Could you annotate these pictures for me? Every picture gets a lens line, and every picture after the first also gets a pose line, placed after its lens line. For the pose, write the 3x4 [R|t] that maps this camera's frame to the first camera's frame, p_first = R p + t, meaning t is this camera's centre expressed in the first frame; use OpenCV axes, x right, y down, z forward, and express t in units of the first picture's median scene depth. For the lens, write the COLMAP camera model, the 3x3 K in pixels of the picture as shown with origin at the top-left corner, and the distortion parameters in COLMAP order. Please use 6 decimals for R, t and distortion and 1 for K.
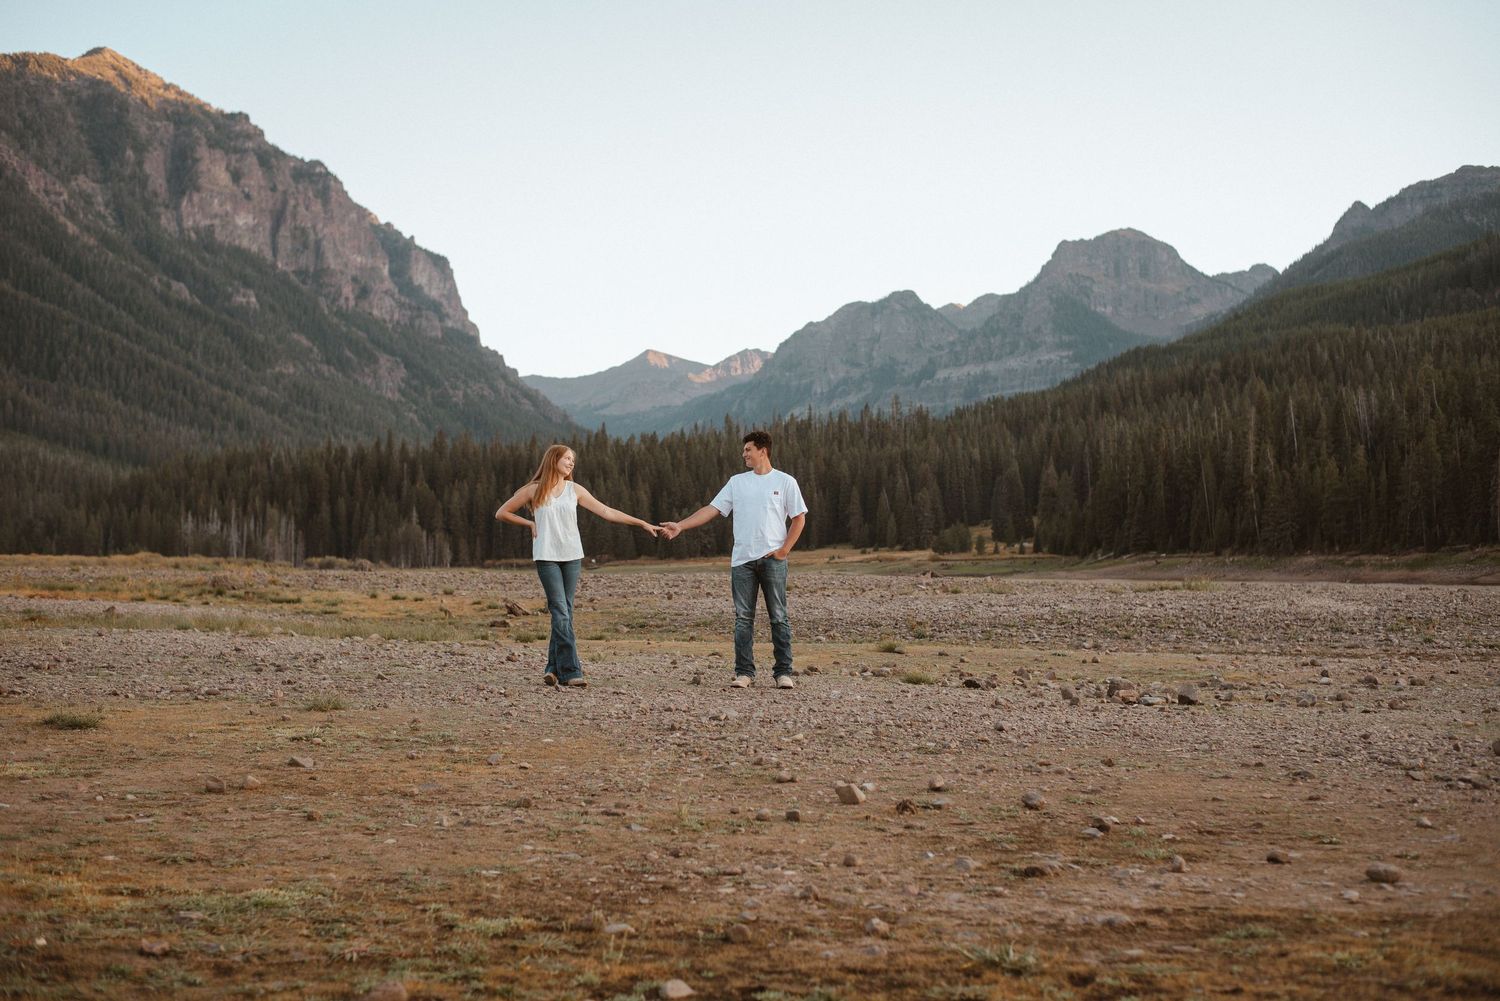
lens RADIAL K [[2006.0, 0, 689.4], [0, 2006.0, 499.5], [0, 0, 1]] dist [-0.031965, -0.024793]
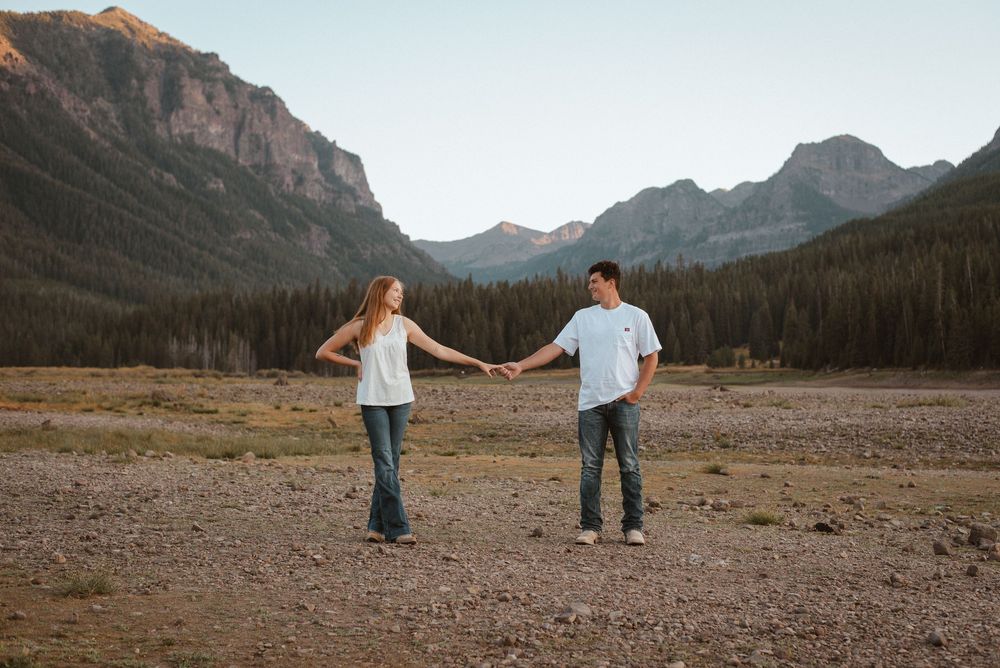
lens RADIAL K [[1425.6, 0, 501.0], [0, 1425.6, 354.2], [0, 0, 1]] dist [-0.041548, -0.009747]
pose [[0.999767, 0.001821, -0.021486, 0.000005], [-0.001429, 0.999833, 0.018214, -0.000043], [0.021516, -0.018179, 0.999603, 0.004044]]
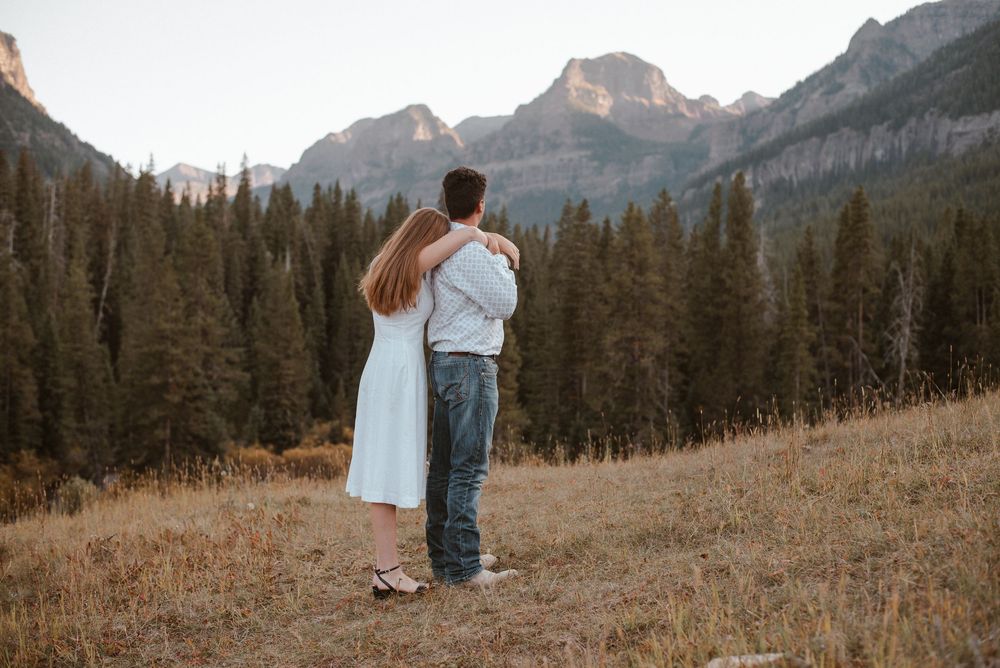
lens RADIAL K [[1425.6, 0, 501.0], [0, 1425.6, 354.2], [0, 0, 1]] dist [-0.041548, -0.009747]
pose [[0.978158, 0.006790, 0.207753, -0.050149], [-0.016890, 0.998758, 0.046883, 0.007350], [-0.207177, -0.049368, 0.977057, 0.440934]]
